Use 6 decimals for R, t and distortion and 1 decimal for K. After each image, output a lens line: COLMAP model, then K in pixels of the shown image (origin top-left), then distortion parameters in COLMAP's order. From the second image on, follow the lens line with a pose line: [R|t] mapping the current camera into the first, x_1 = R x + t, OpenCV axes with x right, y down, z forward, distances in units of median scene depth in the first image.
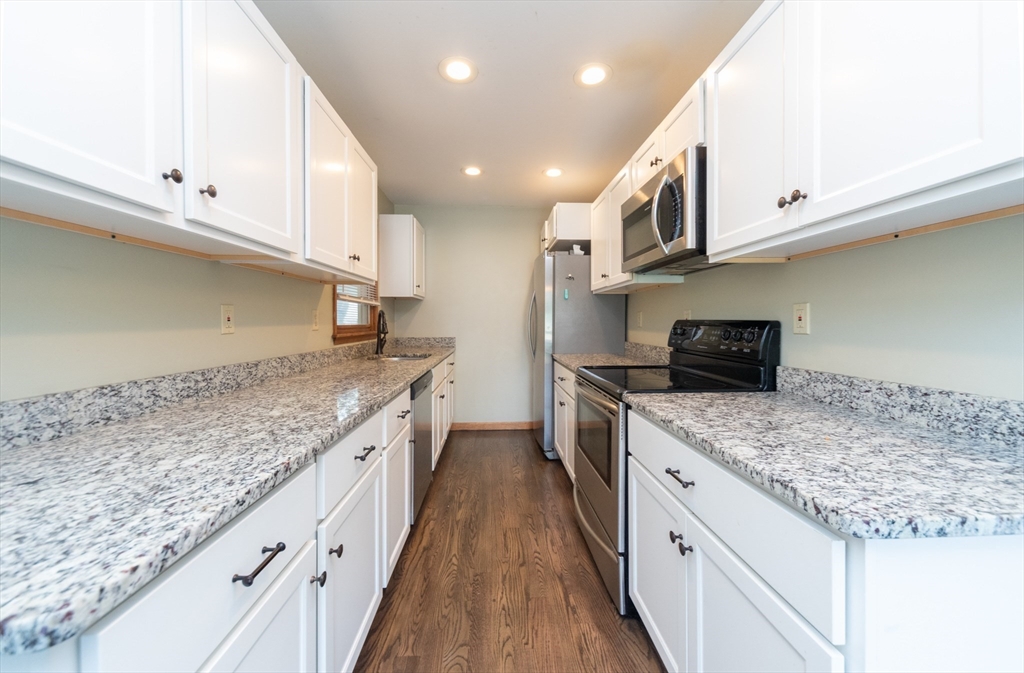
lens RADIAL K [[377.9, 0, 503.6], [0, 377.9, 321.9], [0, 0, 1]] dist [-0.000985, -0.000427]
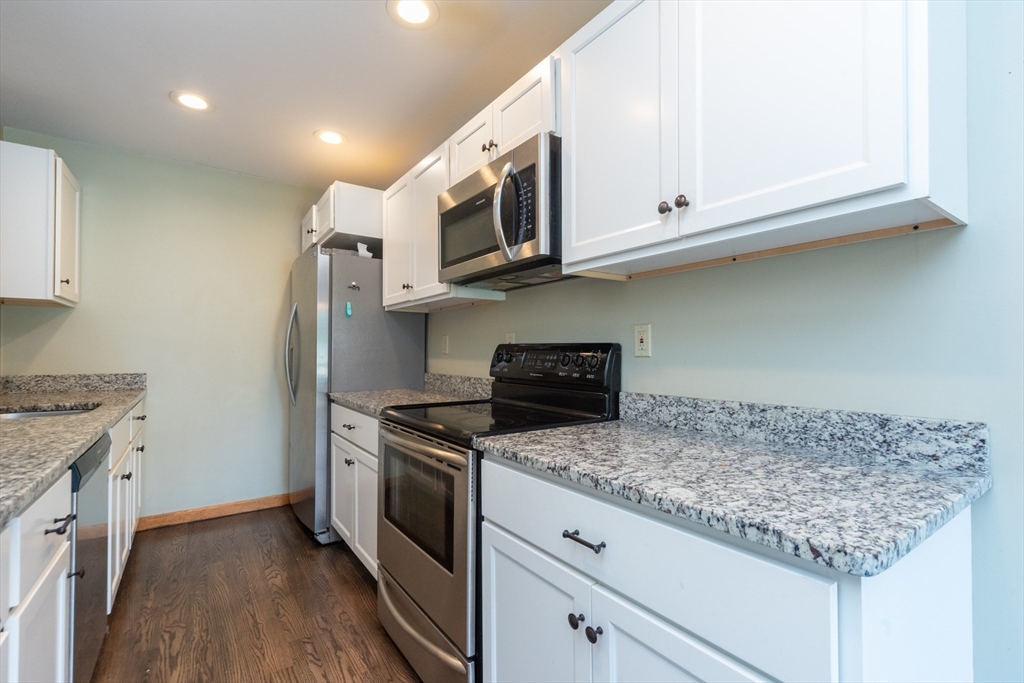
lens RADIAL K [[461.6, 0, 510.2], [0, 461.6, 345.5], [0, 0, 1]] dist [0.001479, 0.000686]
pose [[0.839226, 0.011050, 0.543671, -0.110763], [-0.002243, 0.999855, -0.016860, 0.021409], [-0.543778, 0.012930, 0.839129, 0.187156]]
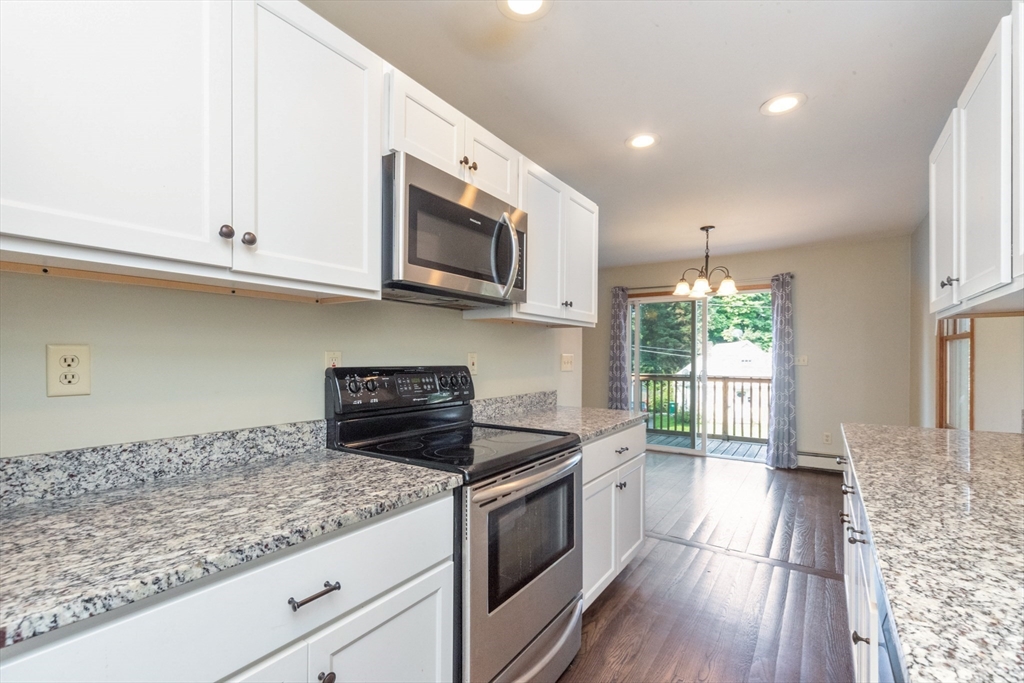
lens RADIAL K [[461.6, 0, 499.7], [0, 461.6, 357.4], [0, 0, 1]] dist [0.001479, 0.000686]
pose [[-0.805580, -0.005749, 0.592459, -0.254416], [-0.003611, 0.999982, 0.004793, -0.037293], [-0.592476, 0.001722, -0.805586, 2.064088]]
